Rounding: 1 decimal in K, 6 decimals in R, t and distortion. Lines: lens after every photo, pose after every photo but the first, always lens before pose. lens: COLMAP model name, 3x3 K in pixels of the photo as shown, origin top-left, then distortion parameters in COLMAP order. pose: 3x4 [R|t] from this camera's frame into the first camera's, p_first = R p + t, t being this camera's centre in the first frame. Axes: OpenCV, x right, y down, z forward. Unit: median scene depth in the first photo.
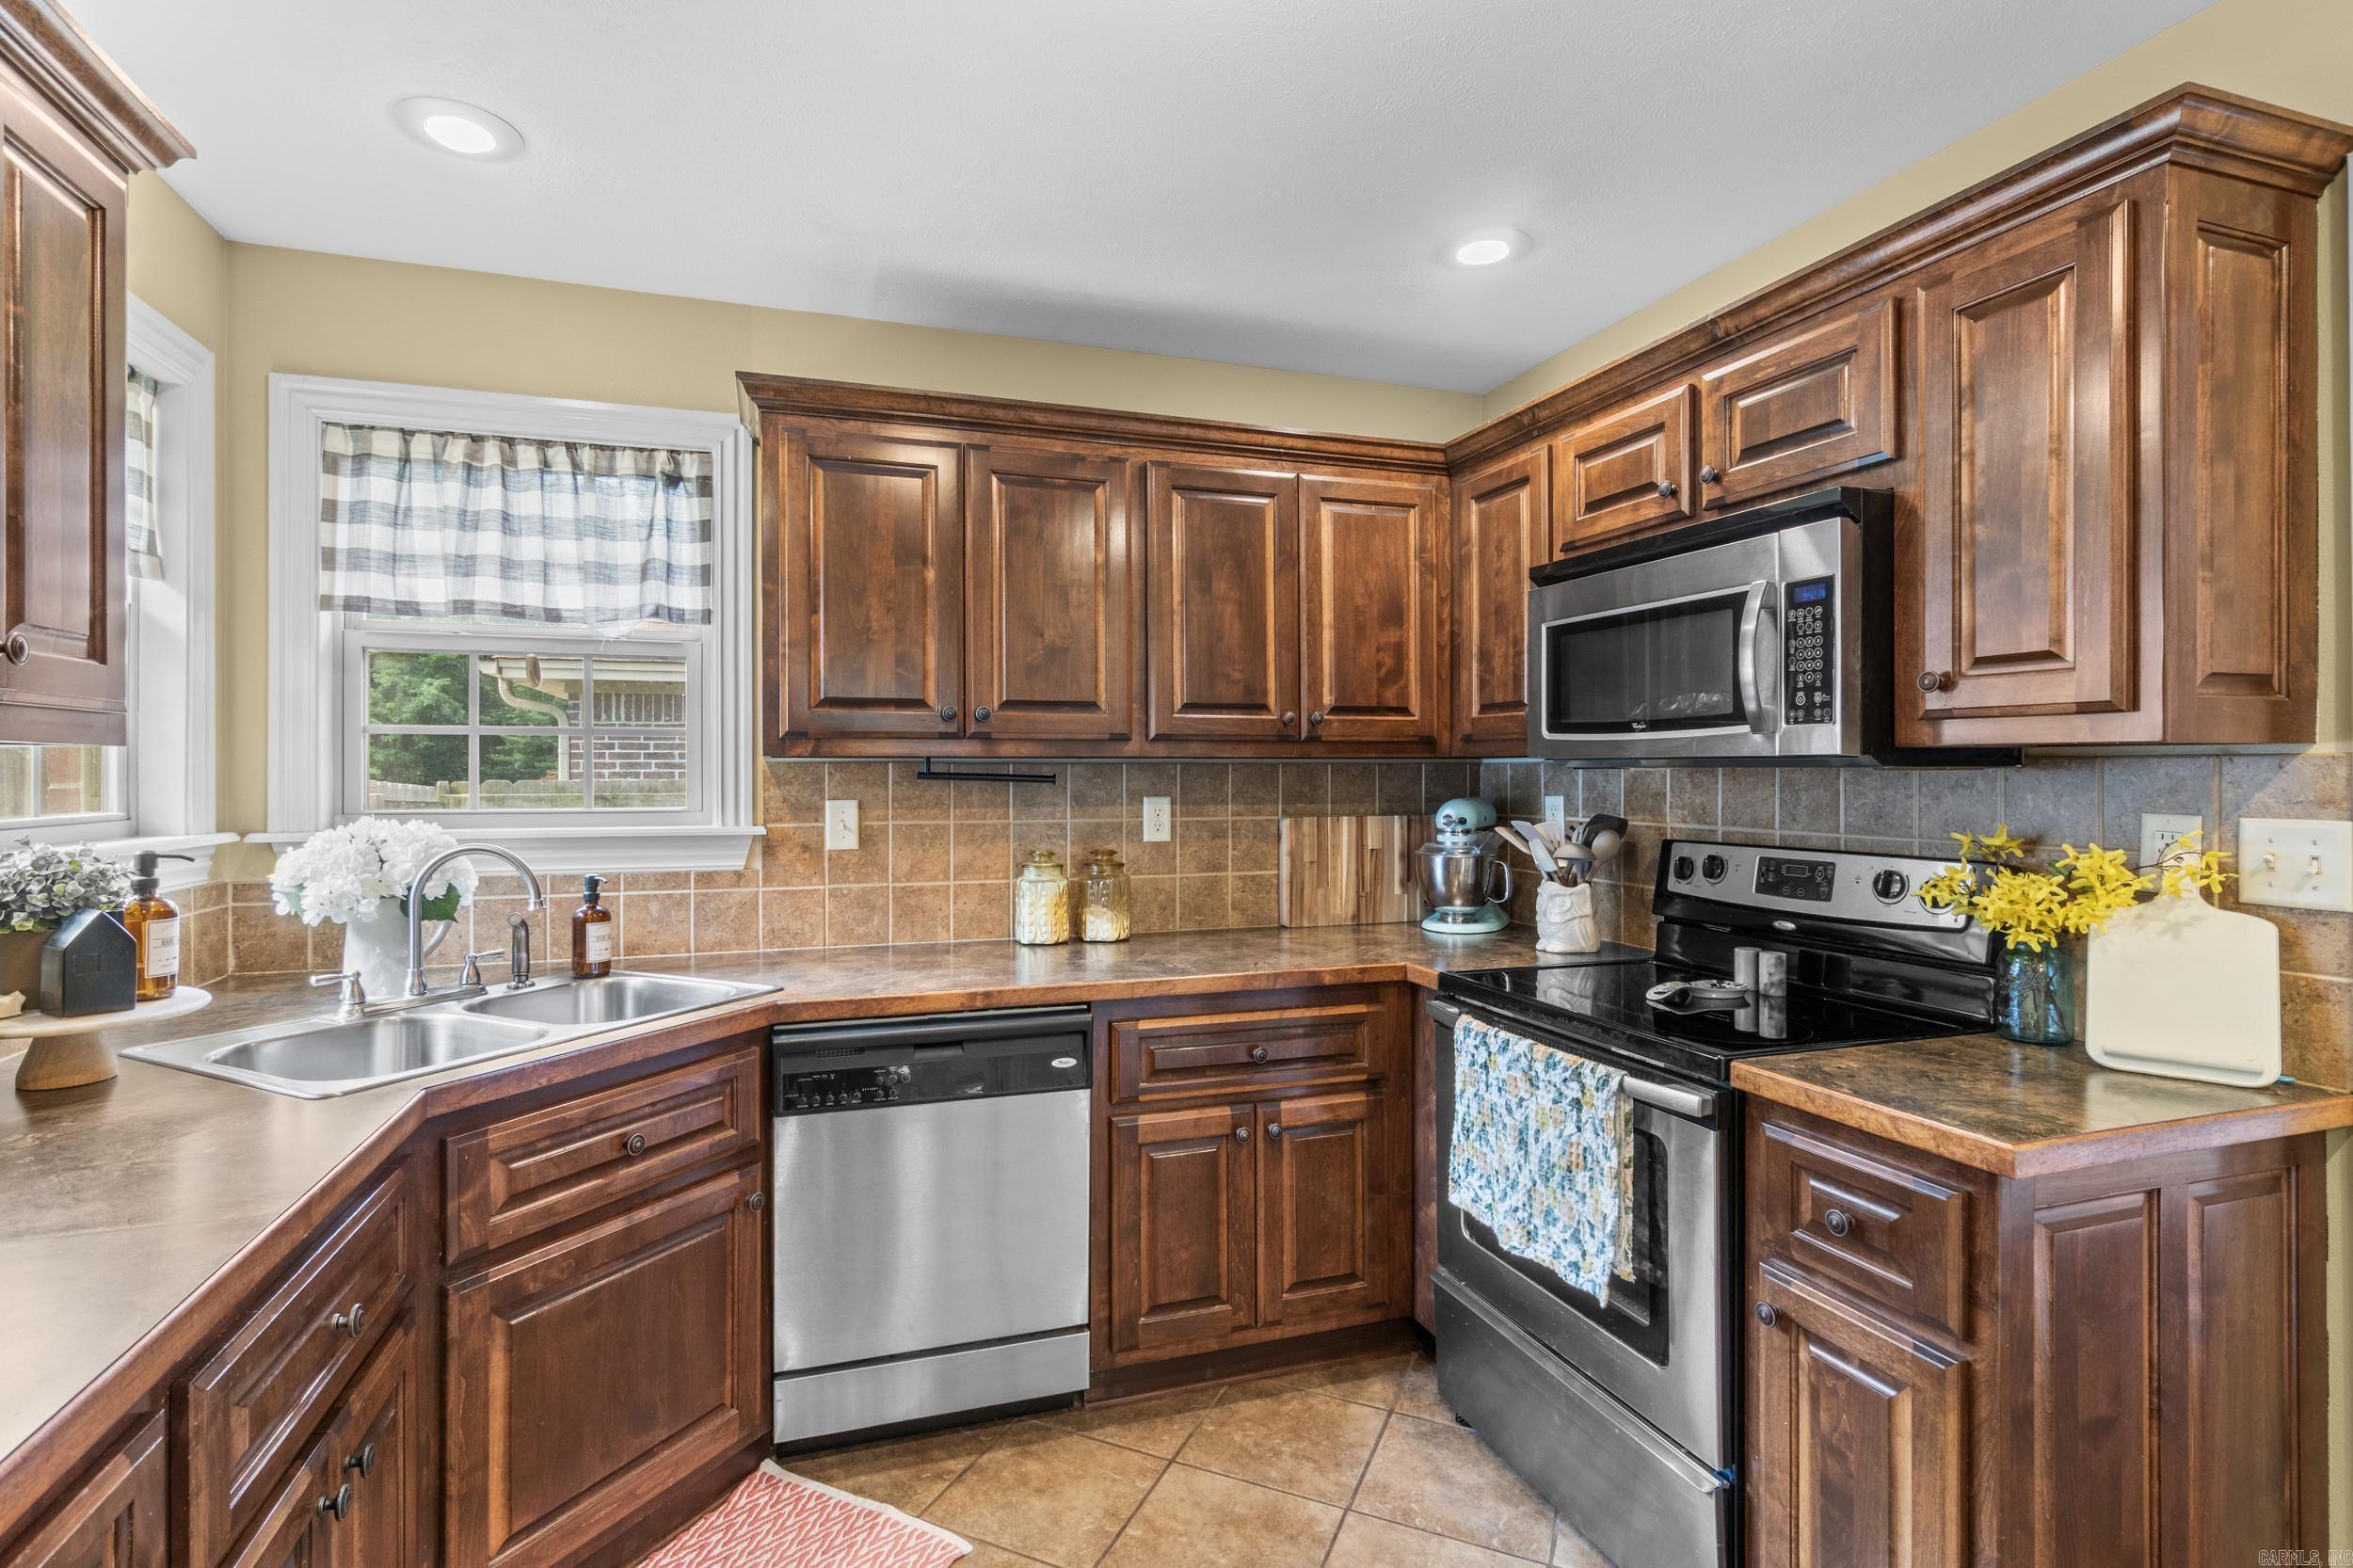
lens RADIAL K [[1128.5, 0, 1164.4], [0, 1128.5, 769.0], [0, 0, 1]] dist [-0.001978, -0.000074]
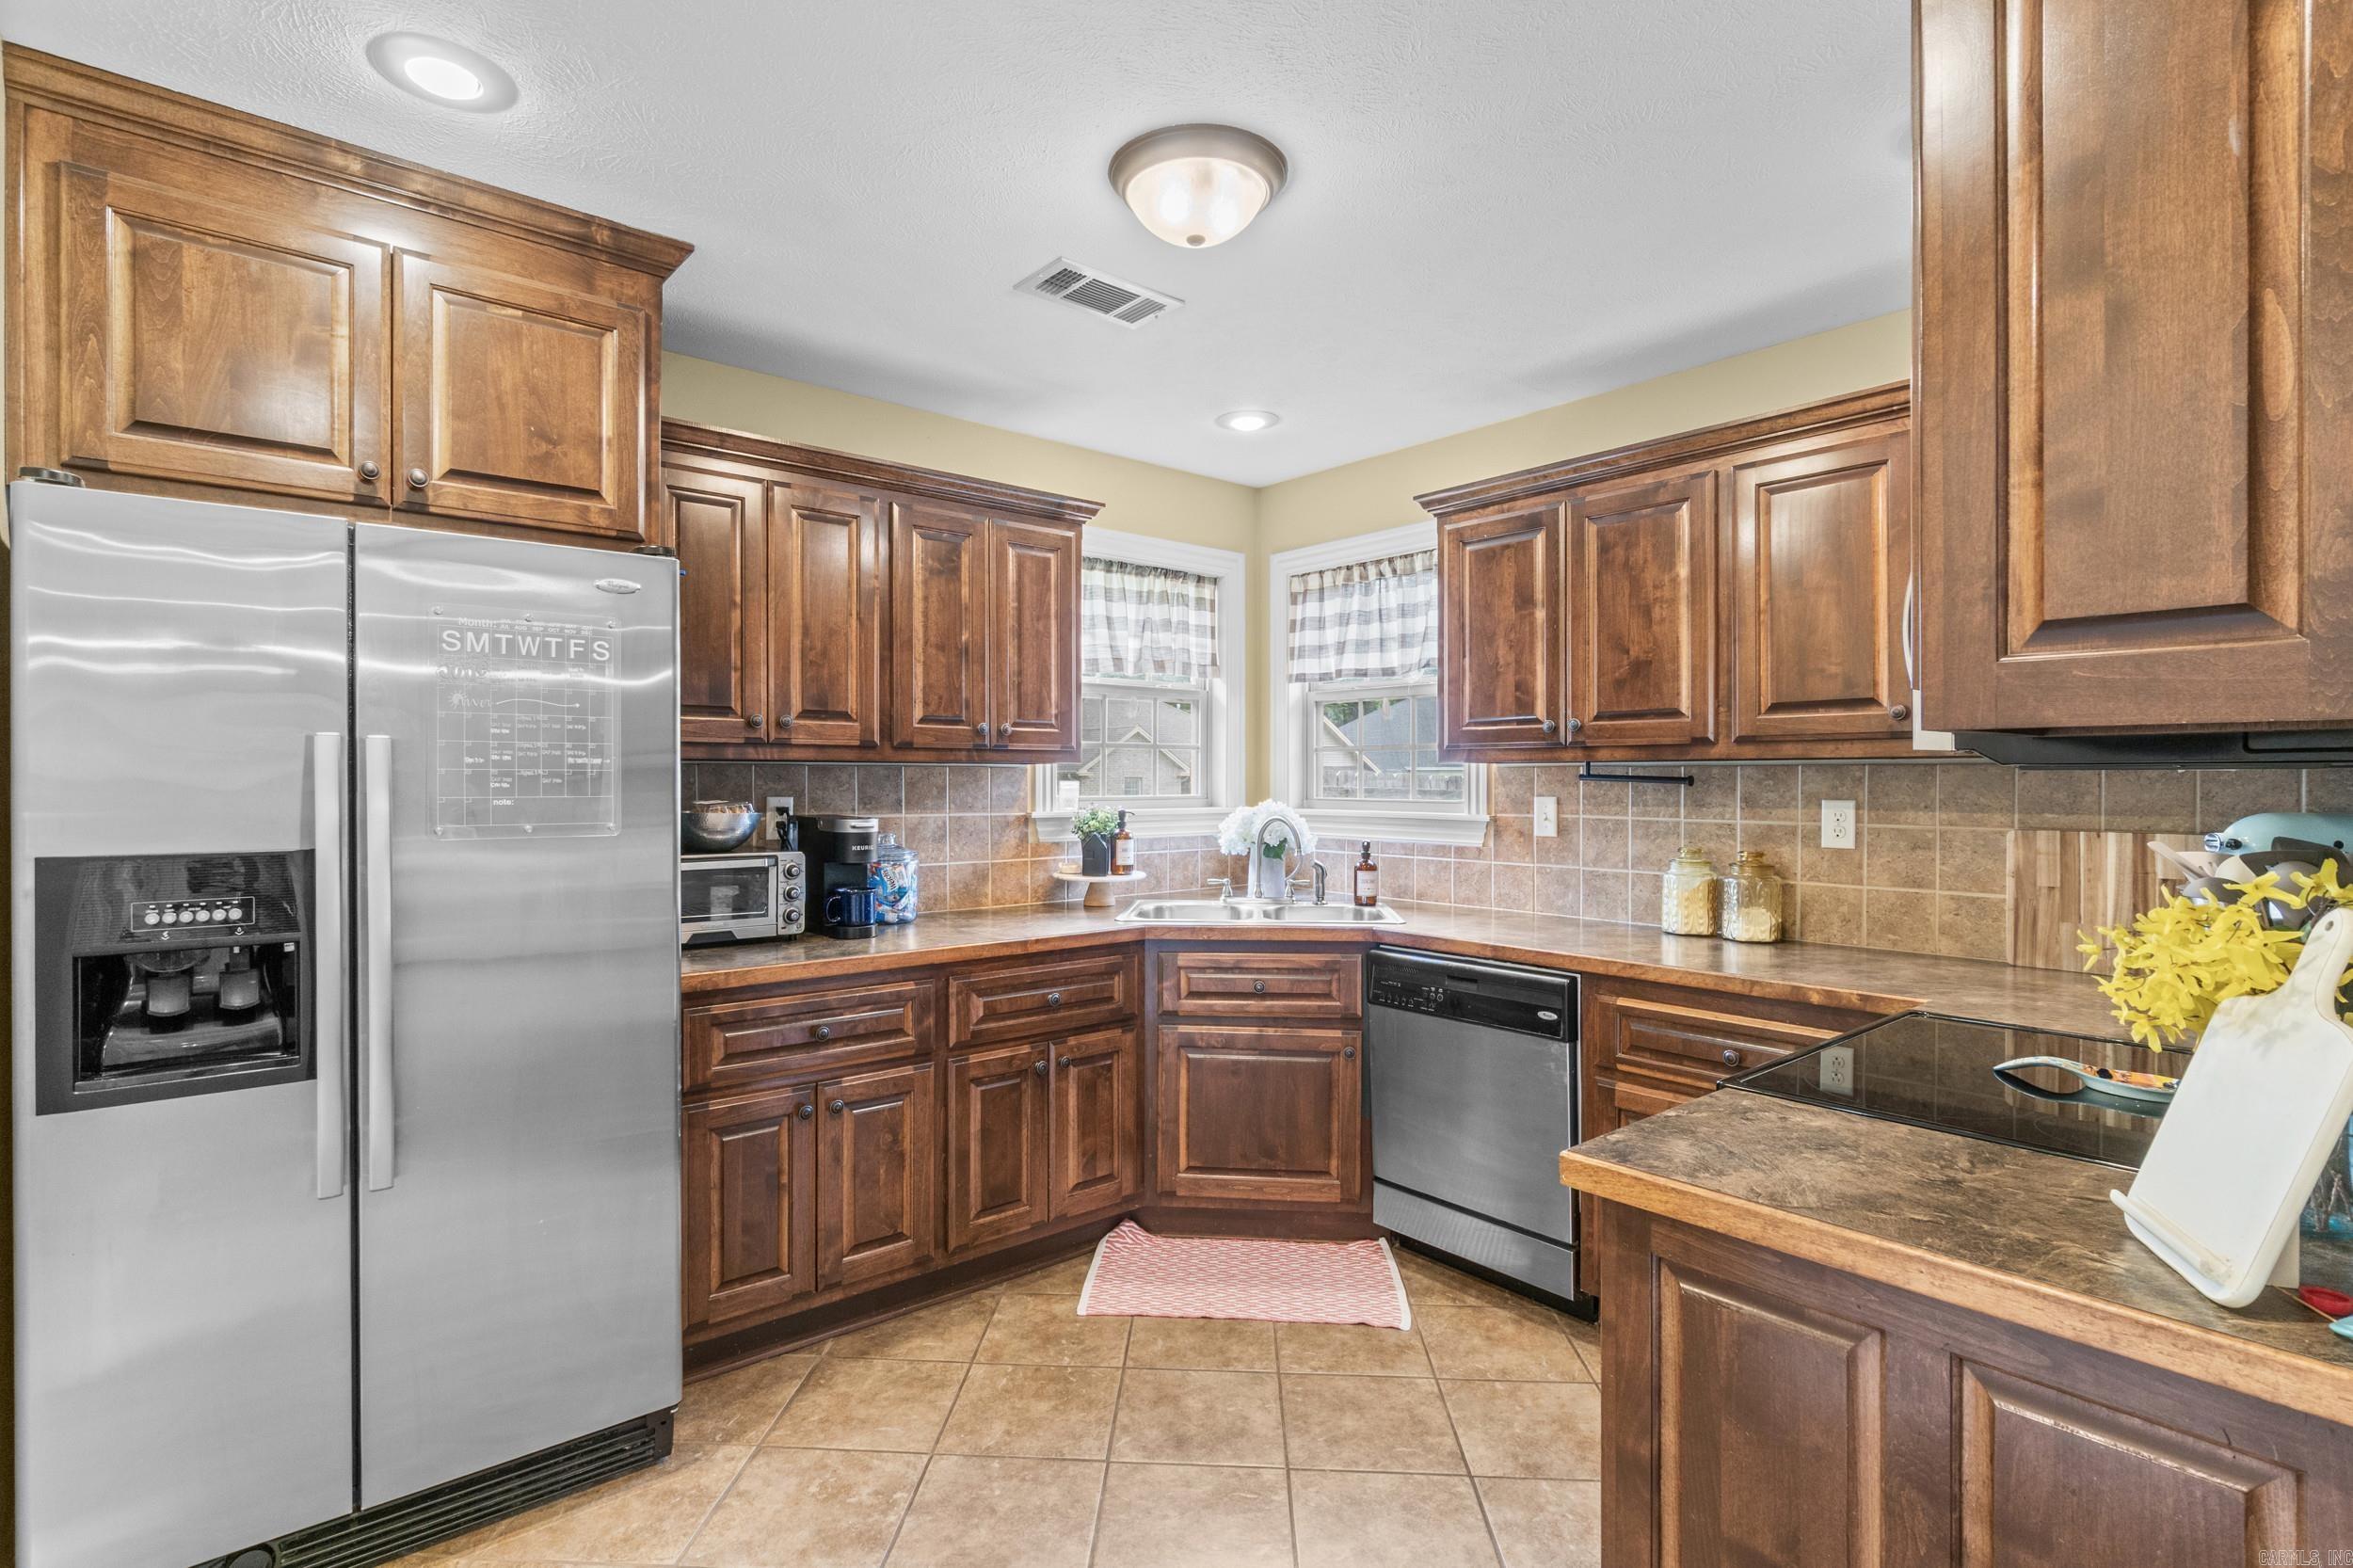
lens RADIAL K [[1137.7, 0, 1152.1], [0, 1137.7, 773.0], [0, 0, 1]] dist [-0.003486, -0.000584]
pose [[0.352312, -0.002419, -0.935879, 0.760404], [0.002449, 0.999996, -0.001663, 0.002294], [0.935879, -0.001706, 0.352317, 0.152664]]
